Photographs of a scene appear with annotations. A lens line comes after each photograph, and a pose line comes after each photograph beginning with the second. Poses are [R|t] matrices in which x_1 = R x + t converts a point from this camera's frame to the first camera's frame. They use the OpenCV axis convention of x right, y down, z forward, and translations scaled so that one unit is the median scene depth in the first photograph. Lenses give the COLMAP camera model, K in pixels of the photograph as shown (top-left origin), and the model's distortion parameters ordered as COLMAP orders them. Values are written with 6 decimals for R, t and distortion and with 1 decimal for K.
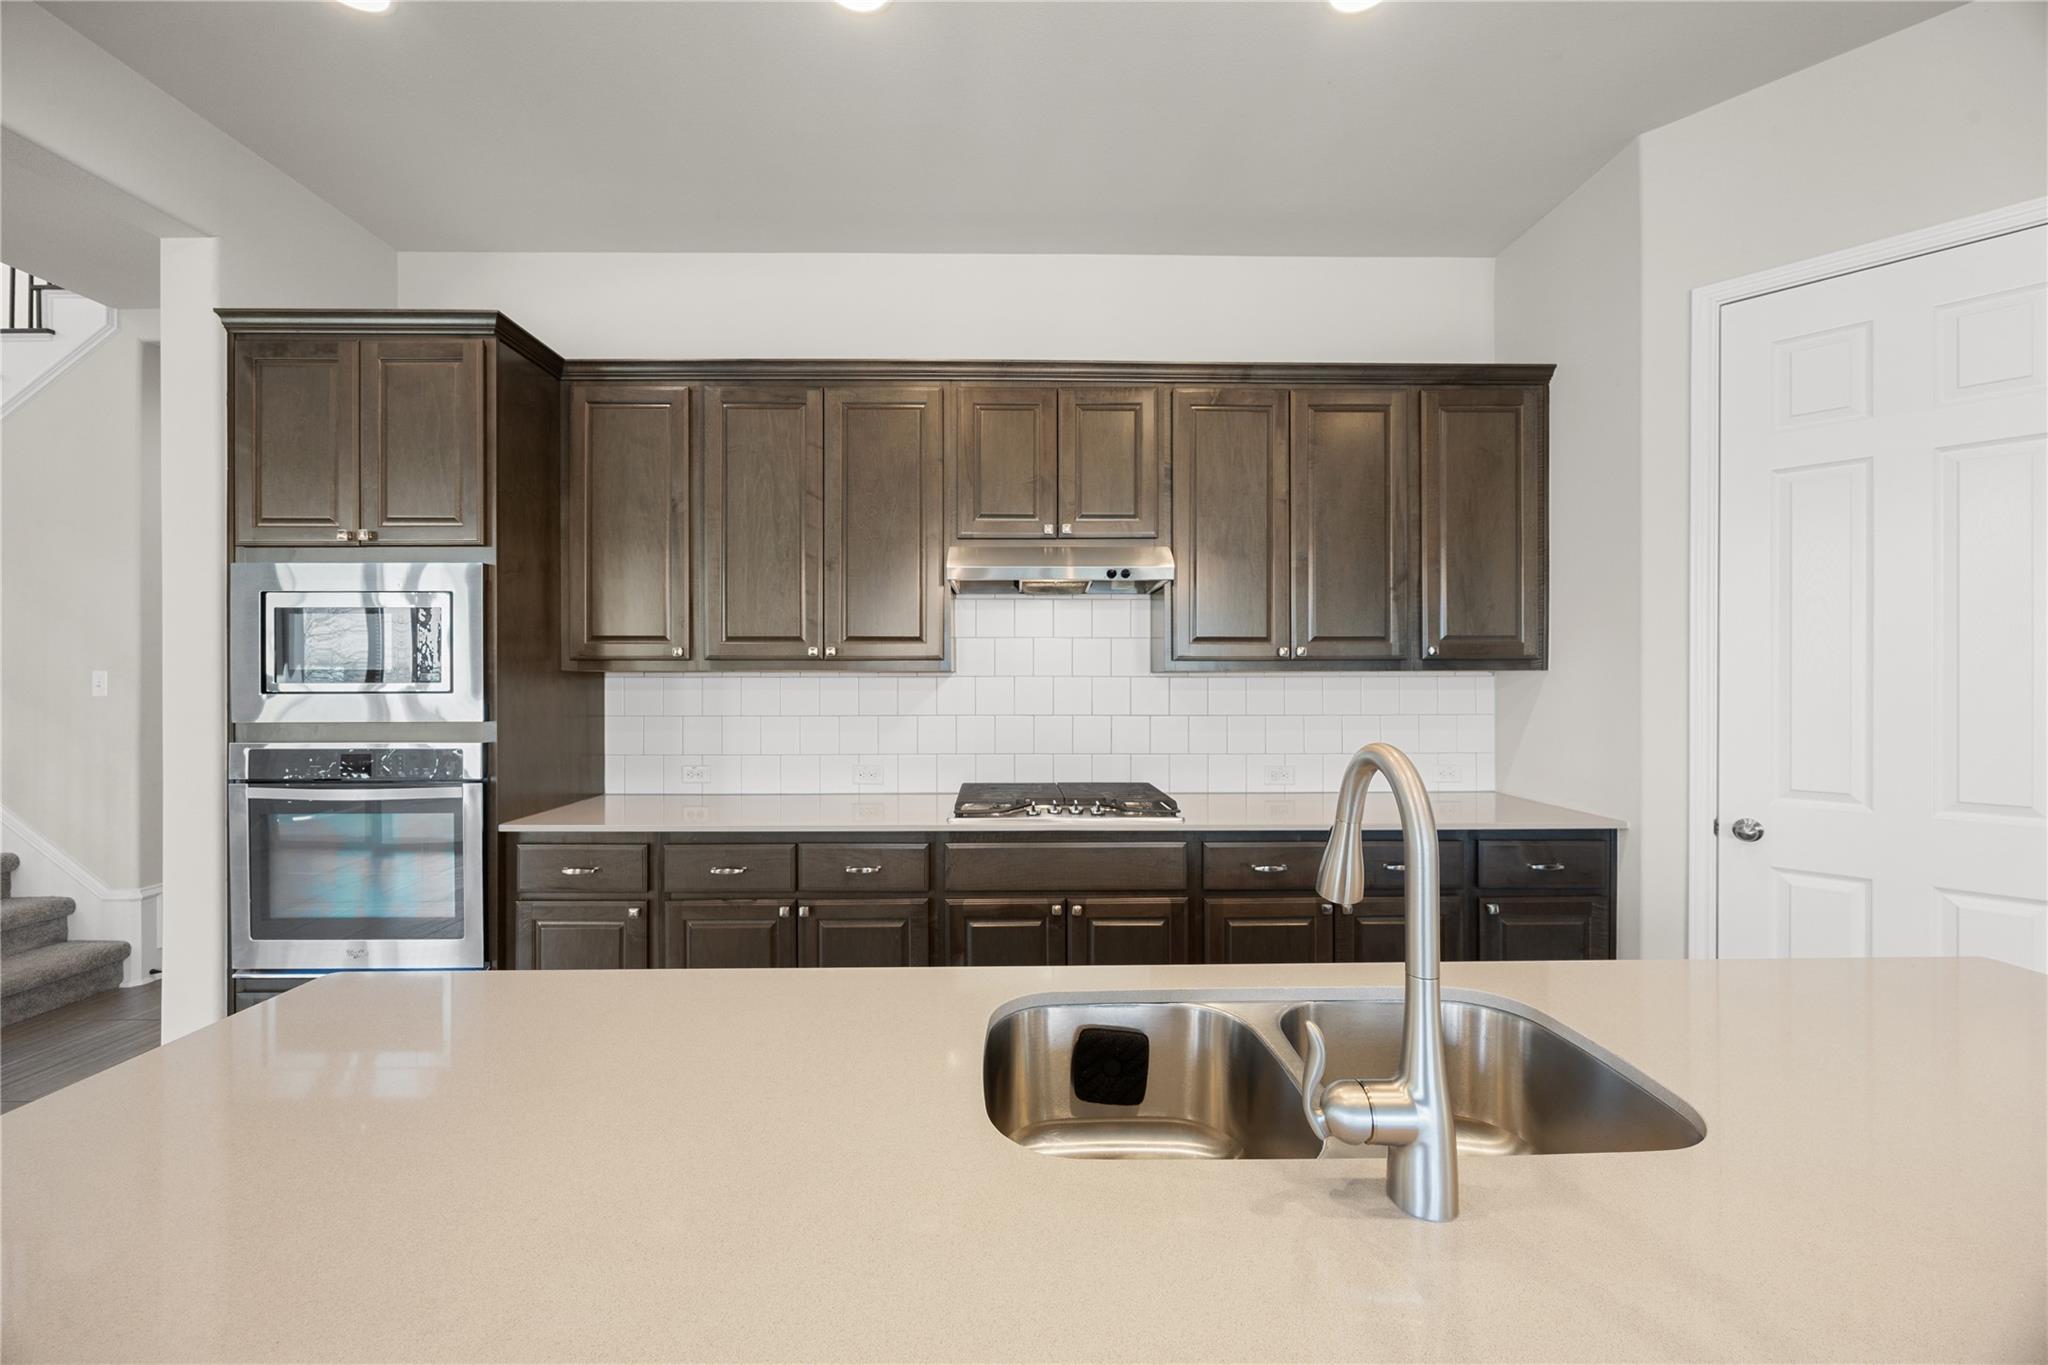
lens RADIAL K [[774.9, 0, 1019.8], [0, 774.9, 677.6], [0, 0, 1]] dist [-0.002776, -0.000822]
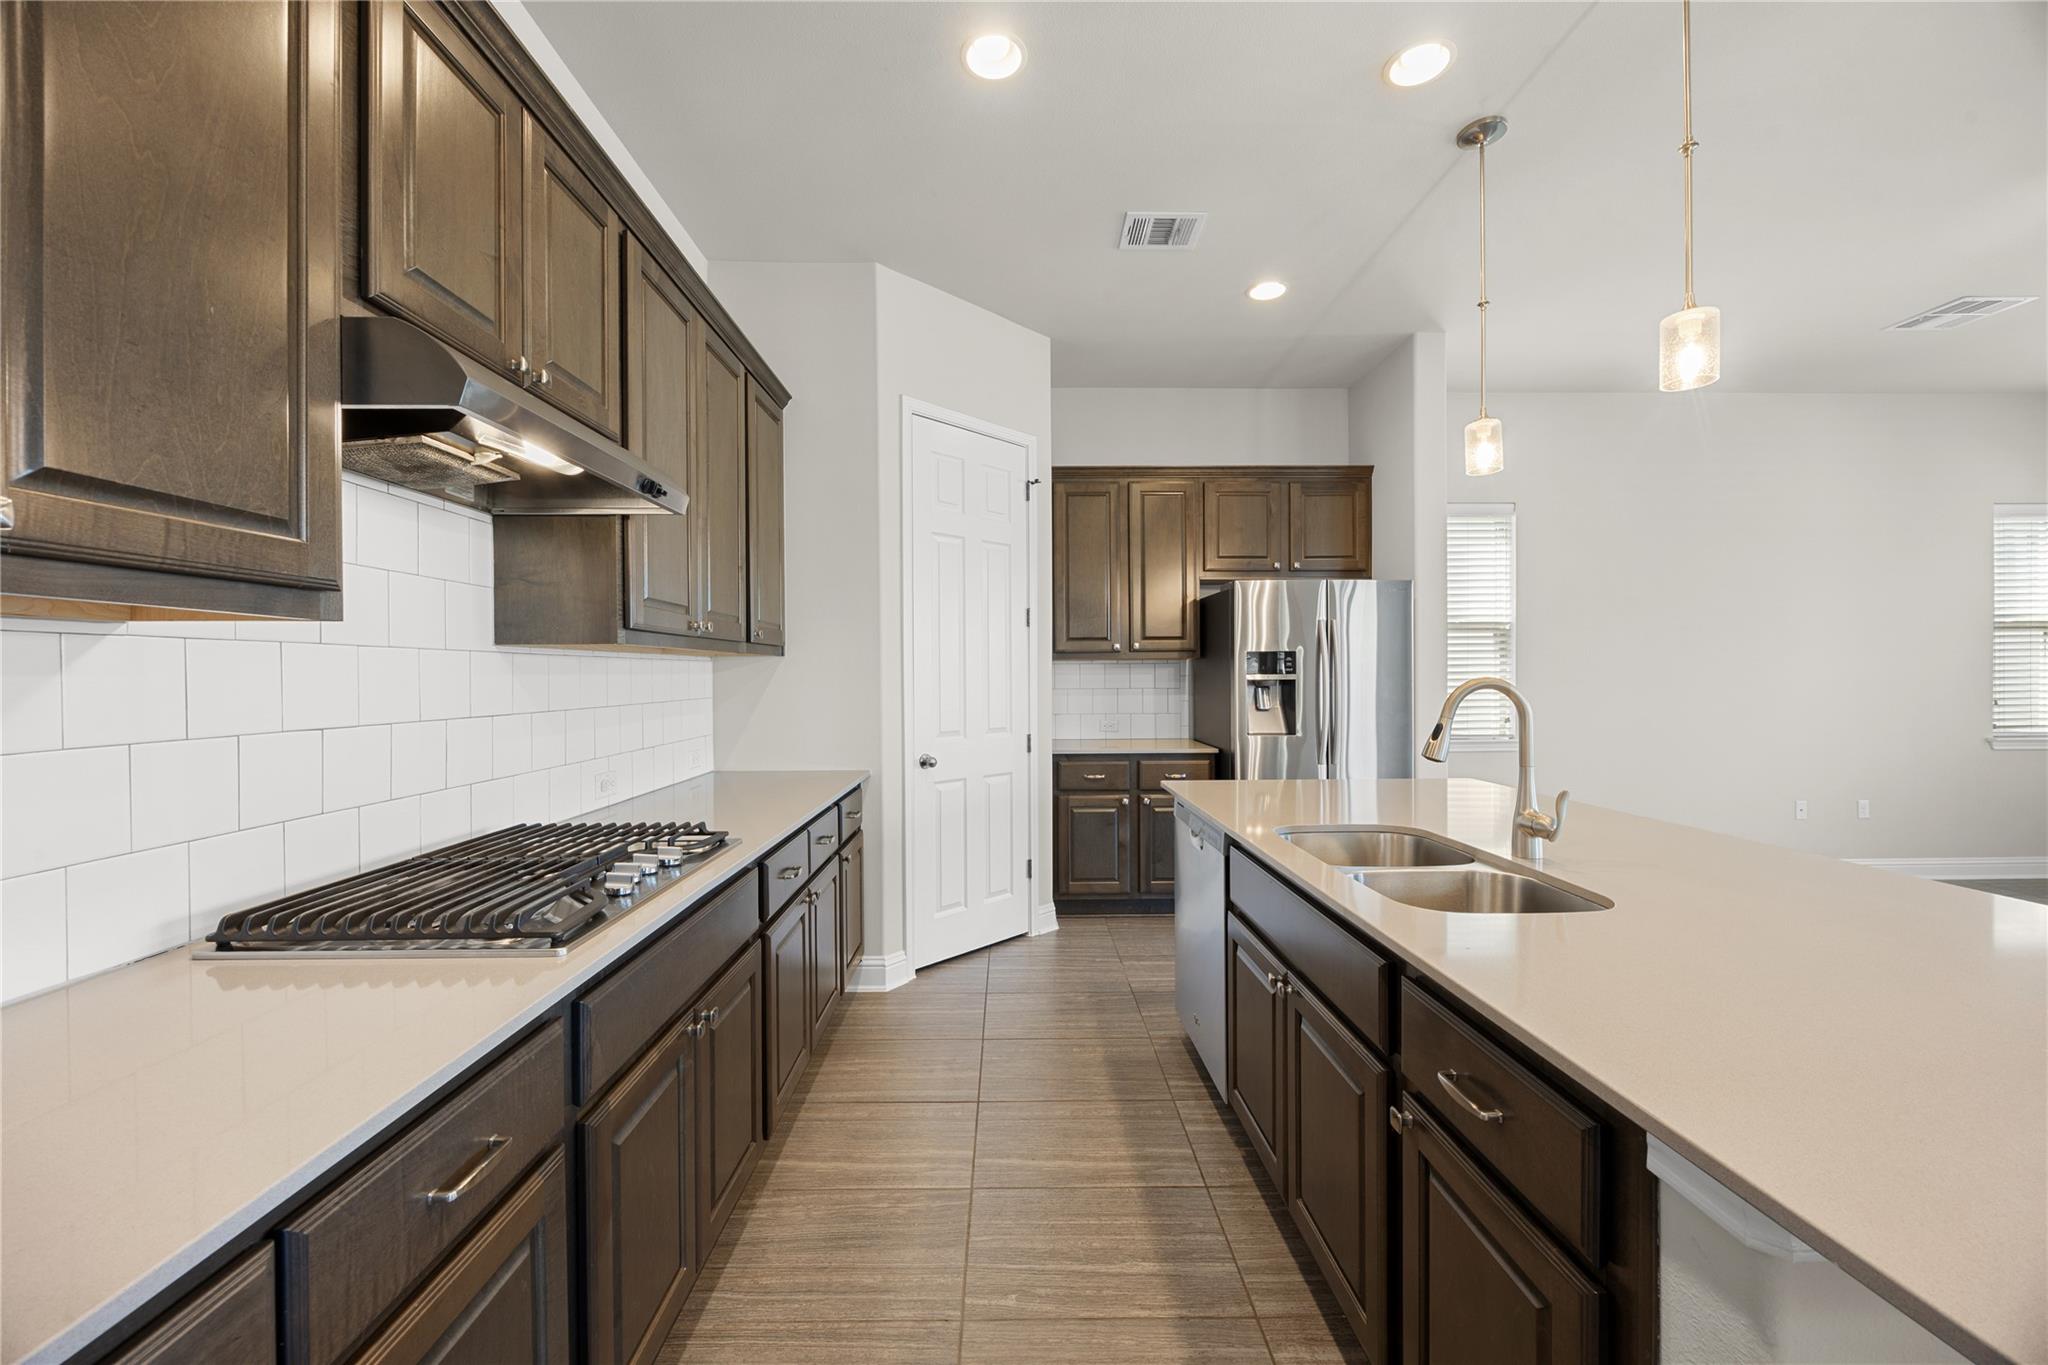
lens RADIAL K [[774.9, 0, 1021.8], [0, 774.9, 680.6], [0, 0, 1]] dist [-0.002776, -0.000822]
pose [[-0.005300, -0.007243, 0.999960, -0.494033], [0.003947, 0.999966, 0.007264, 0.020491], [-0.999978, 0.003985, -0.005271, 0.663475]]
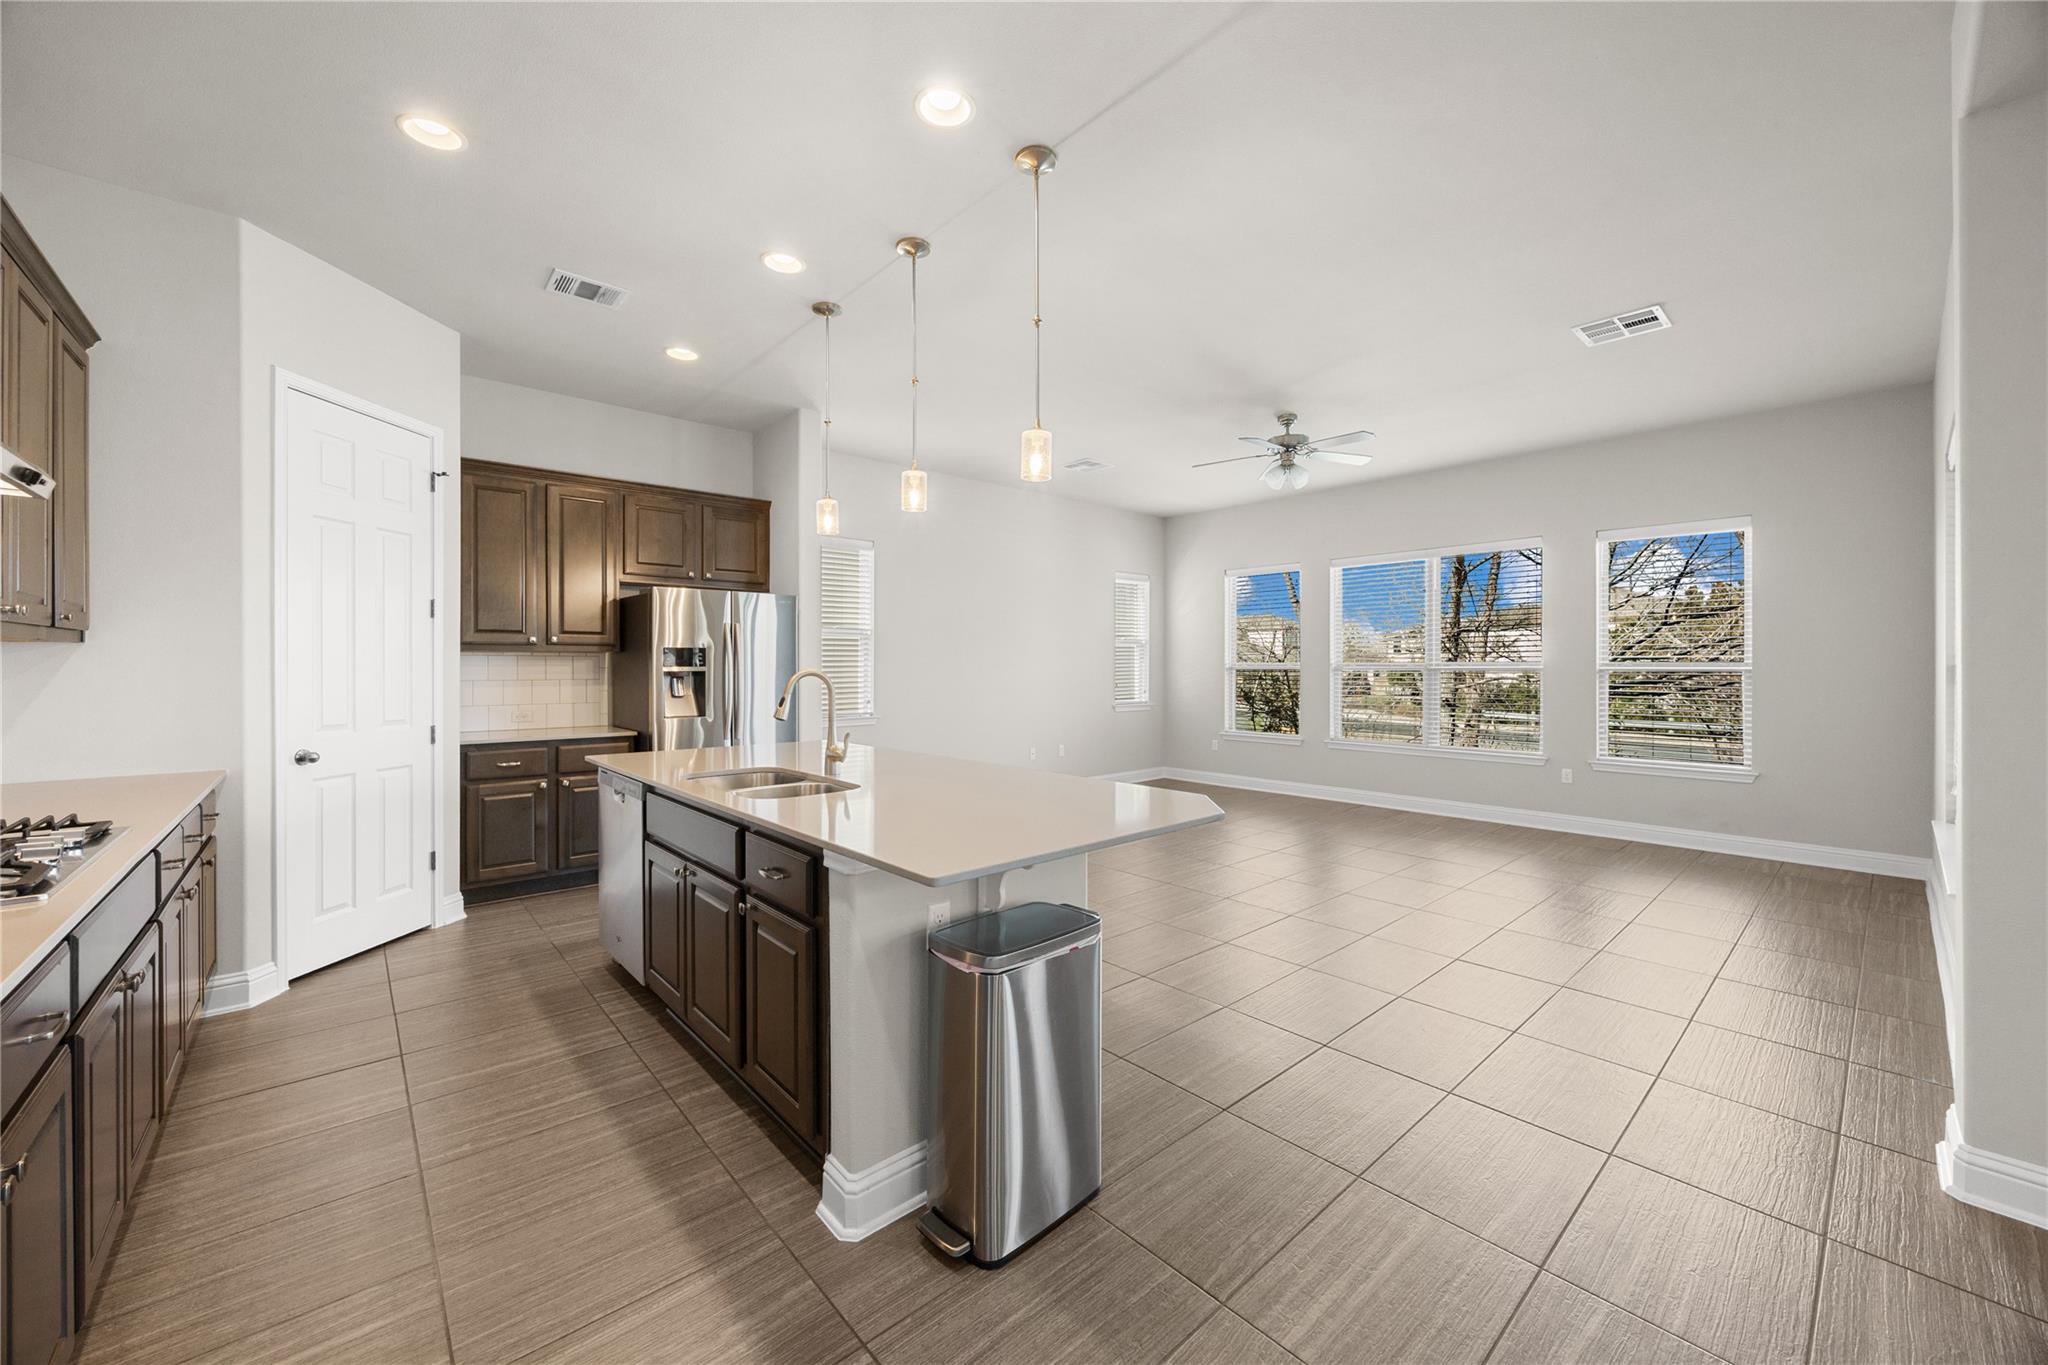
lens RADIAL K [[774.9, 0, 1017.8], [0, 774.9, 666.8], [0, 0, 1]] dist [-0.002776, -0.000822]
pose [[-0.652638, -0.000326, 0.757670, -0.848262], [-0.000800, 1.000000, -0.000259, 0.021404], [-0.757669, -0.000775, -0.652638, 0.756830]]
